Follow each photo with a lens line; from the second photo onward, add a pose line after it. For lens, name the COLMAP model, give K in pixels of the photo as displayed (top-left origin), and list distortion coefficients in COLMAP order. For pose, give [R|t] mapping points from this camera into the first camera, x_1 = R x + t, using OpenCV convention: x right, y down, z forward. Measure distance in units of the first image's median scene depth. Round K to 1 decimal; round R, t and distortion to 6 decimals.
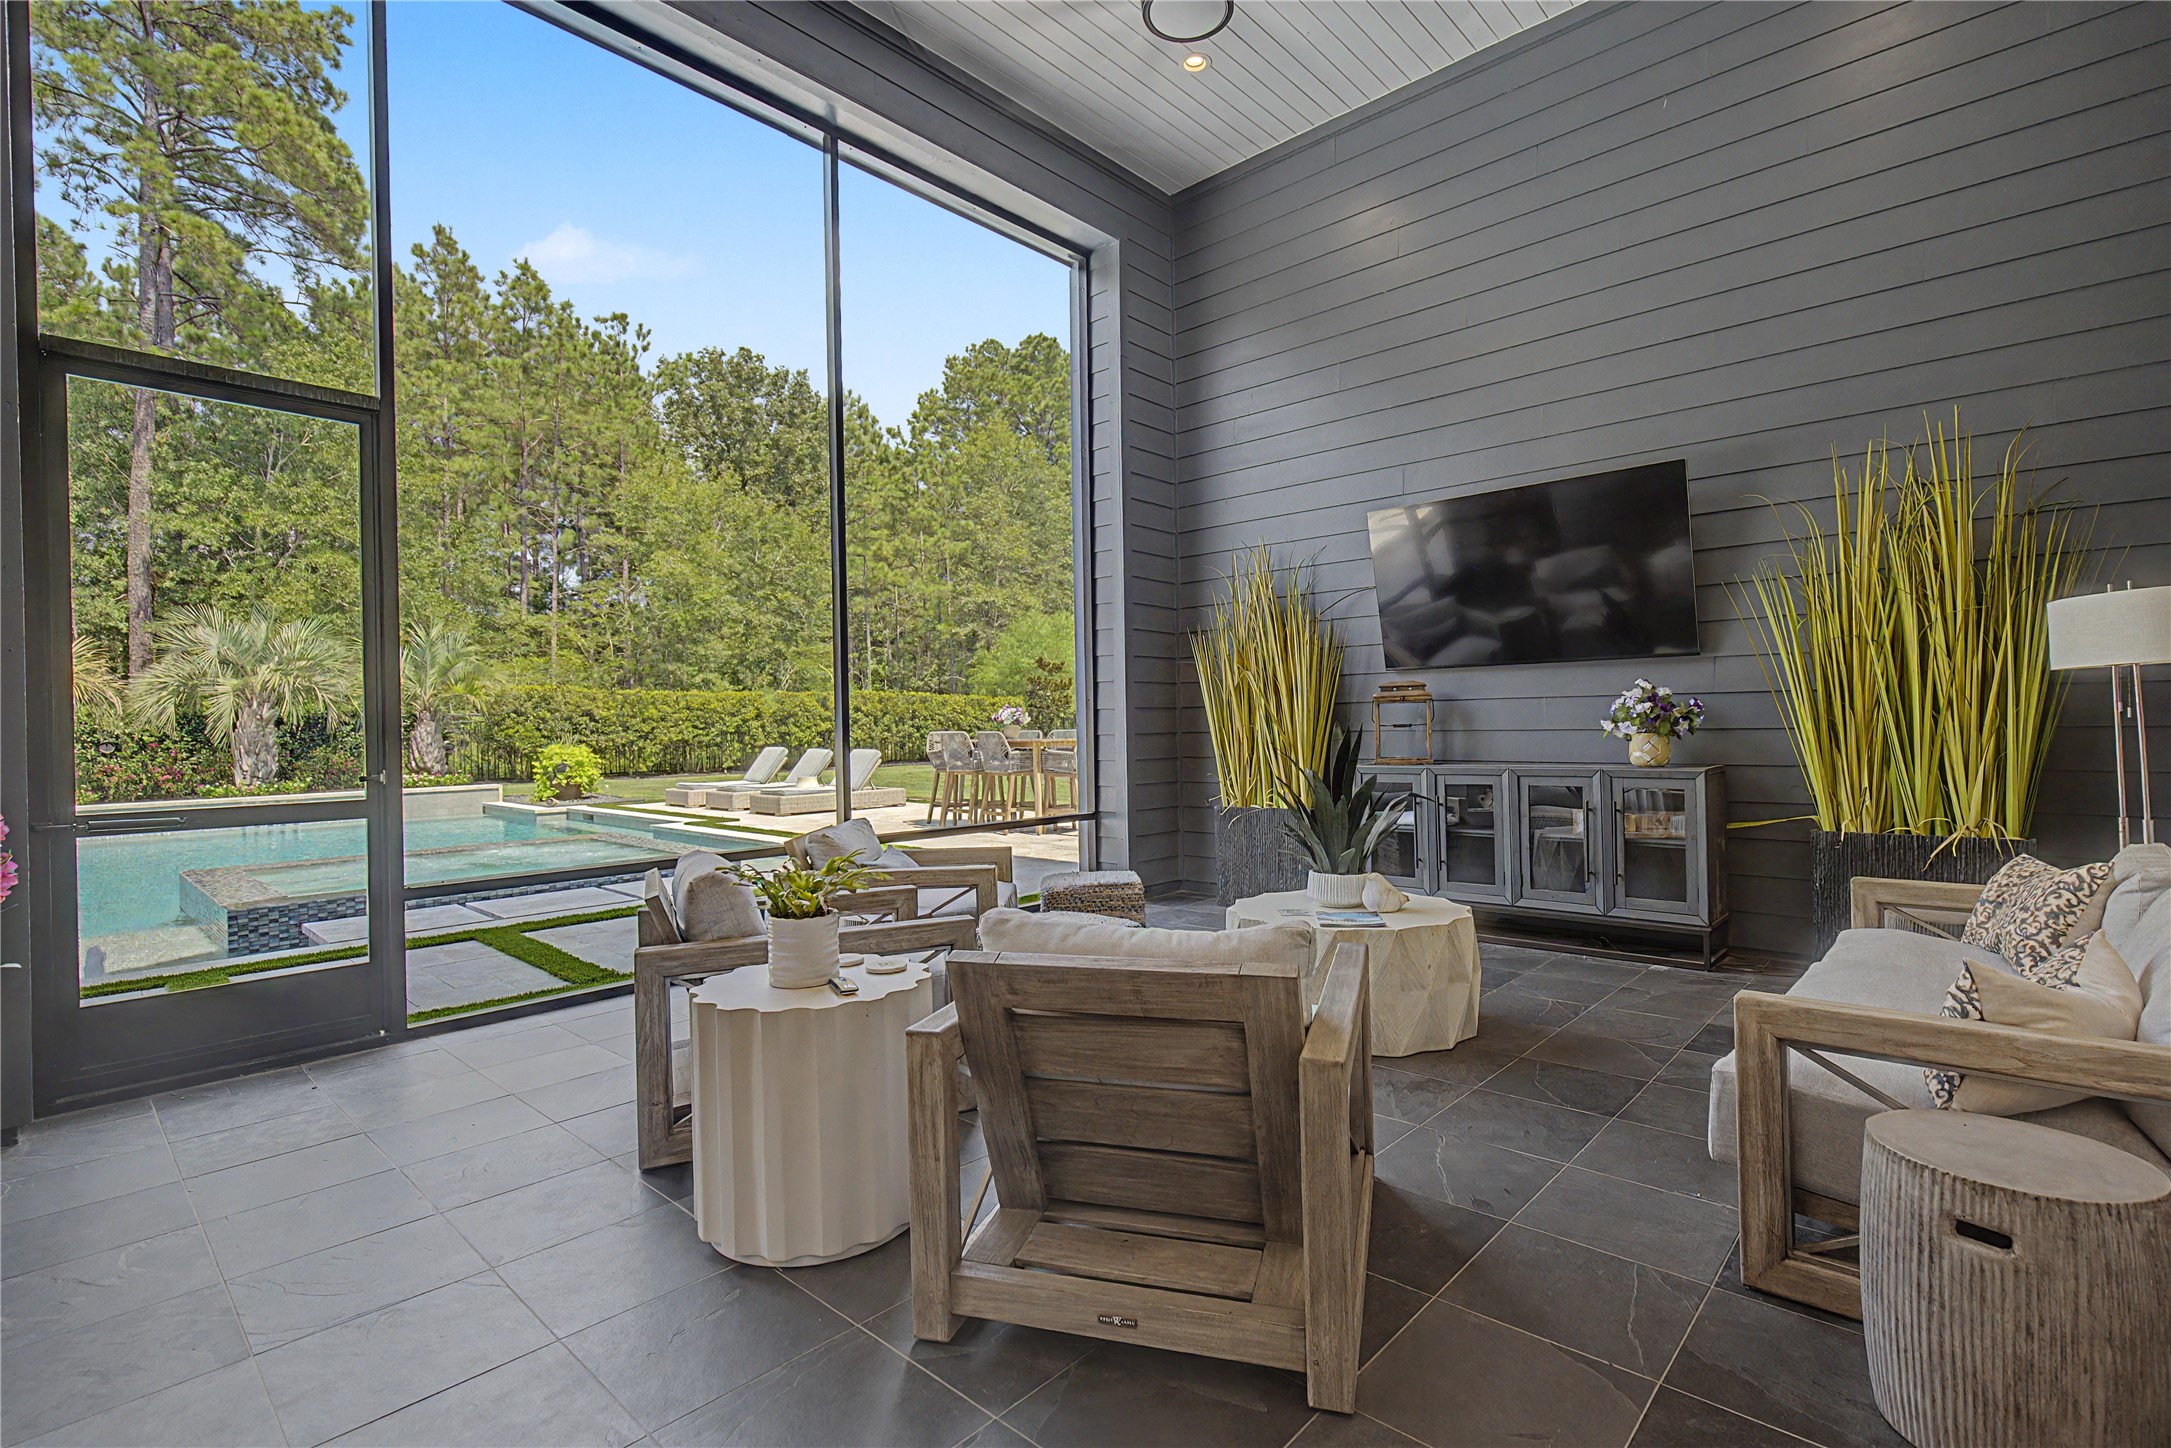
lens RADIAL K [[1002.4, 0, 1091.0], [0, 1002.4, 730.9], [0, 0, 1]] dist [-0.003818, -0.000722]
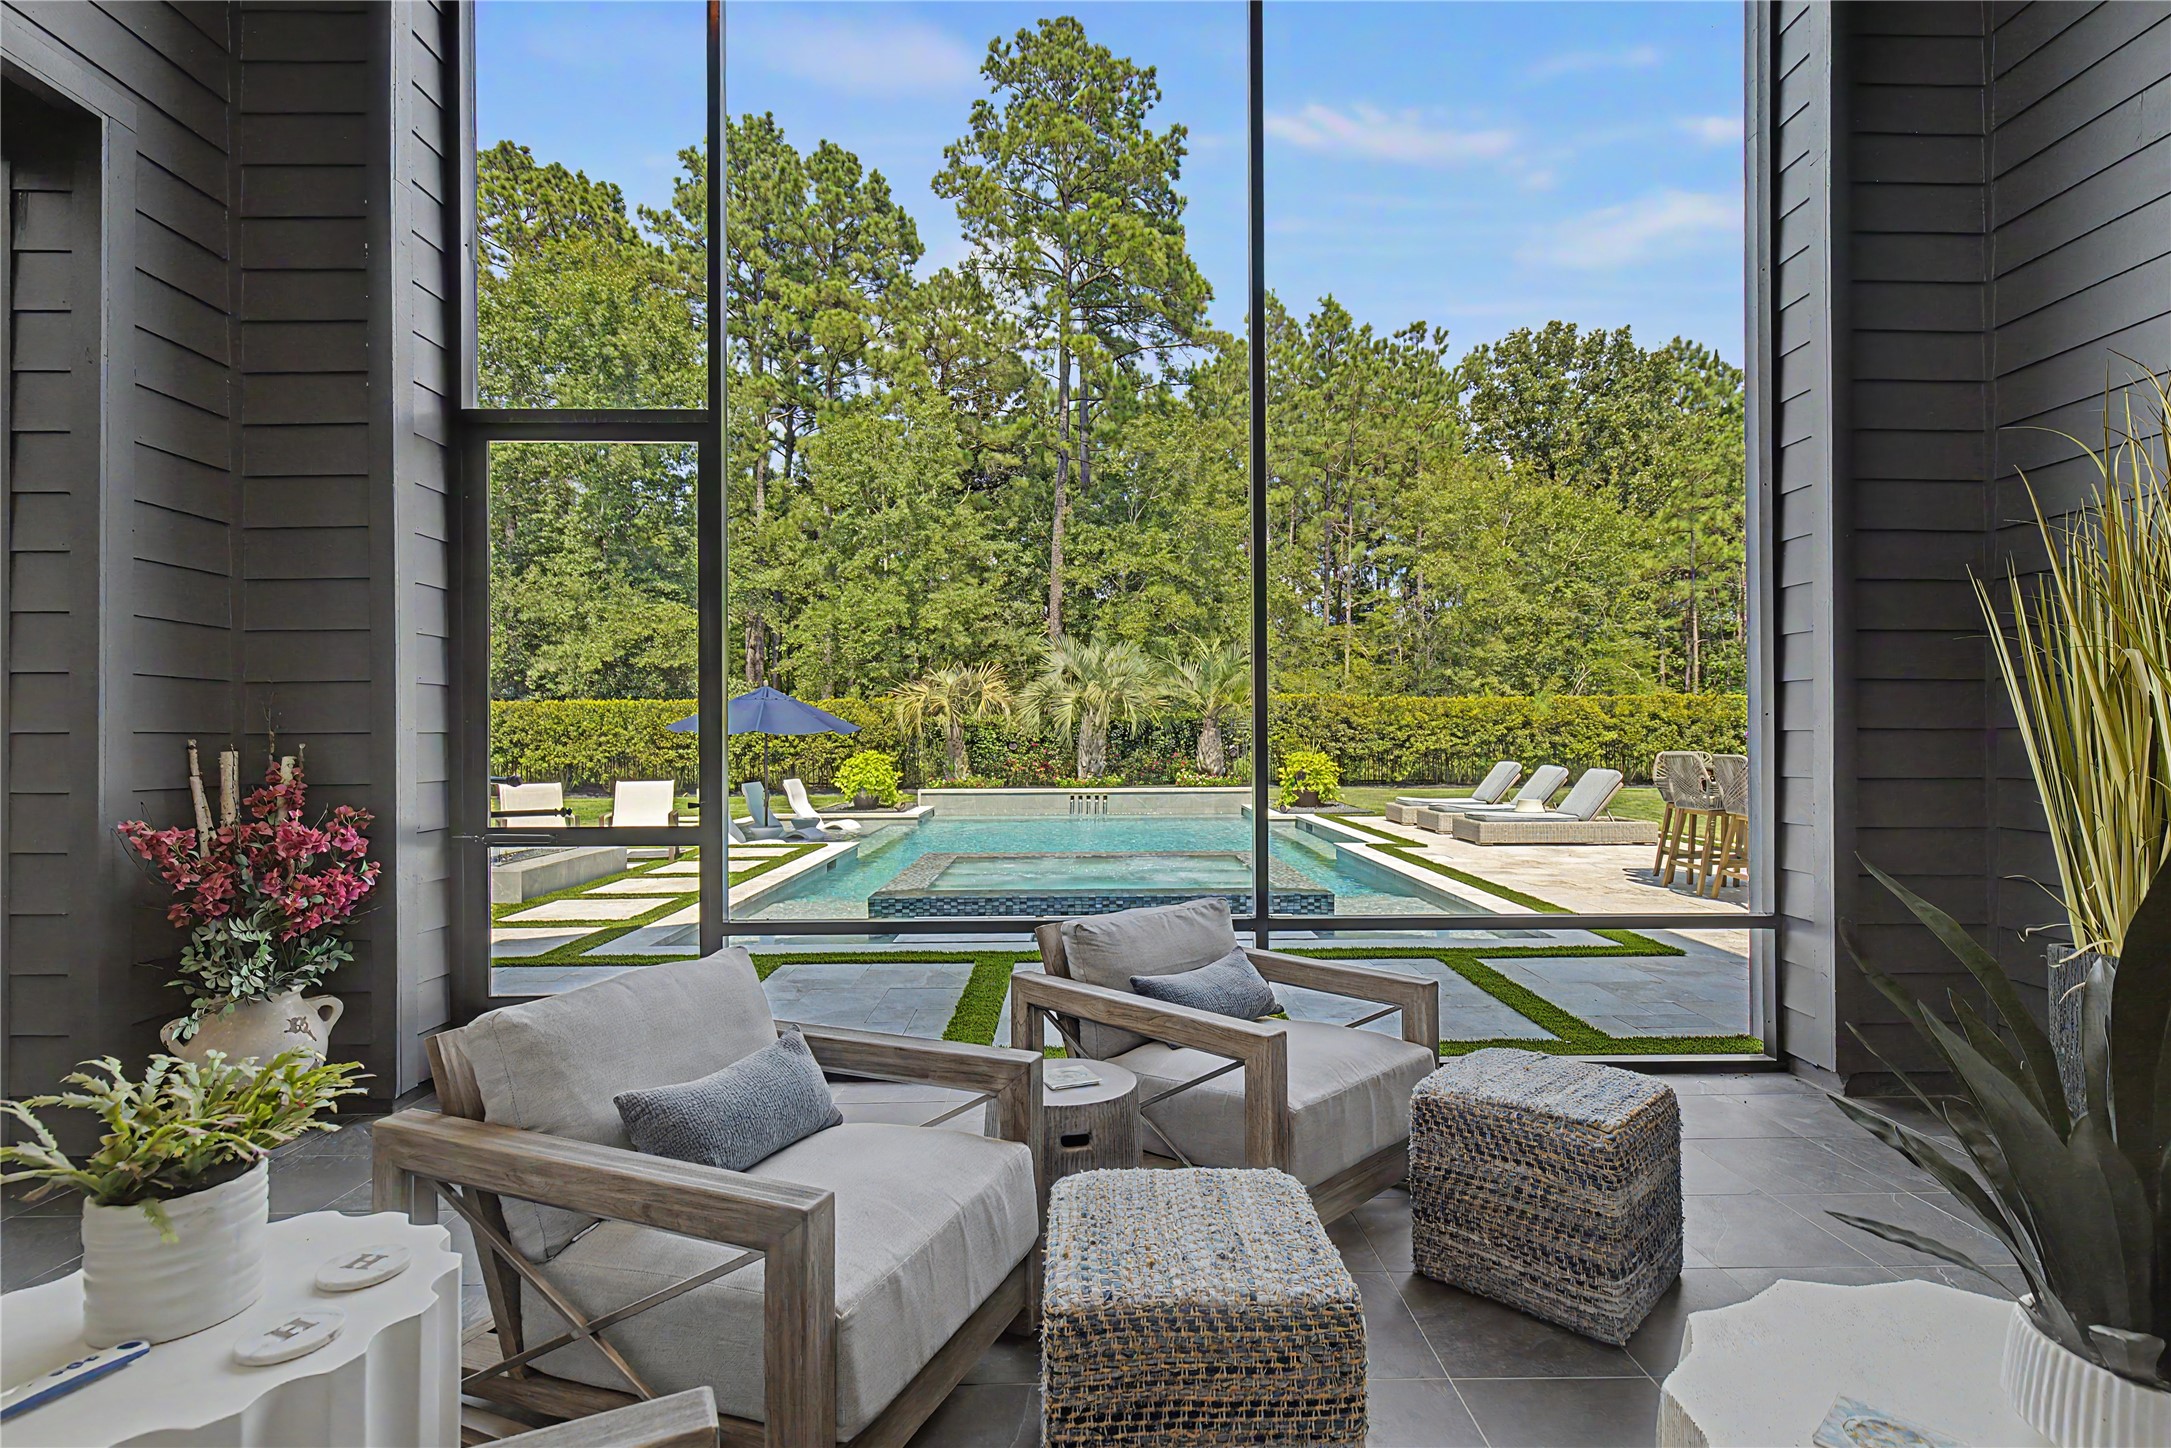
lens RADIAL K [[1002.4, 0, 1091.0], [0, 1002.4, 730.9], [0, 0, 1]] dist [-0.003818, -0.000722]
pose [[0.691498, 0.011513, -0.722287, 0.044760], [-0.014585, 0.999892, 0.001974, -0.004933], [0.722231, 0.009170, 0.691591, 0.106099]]
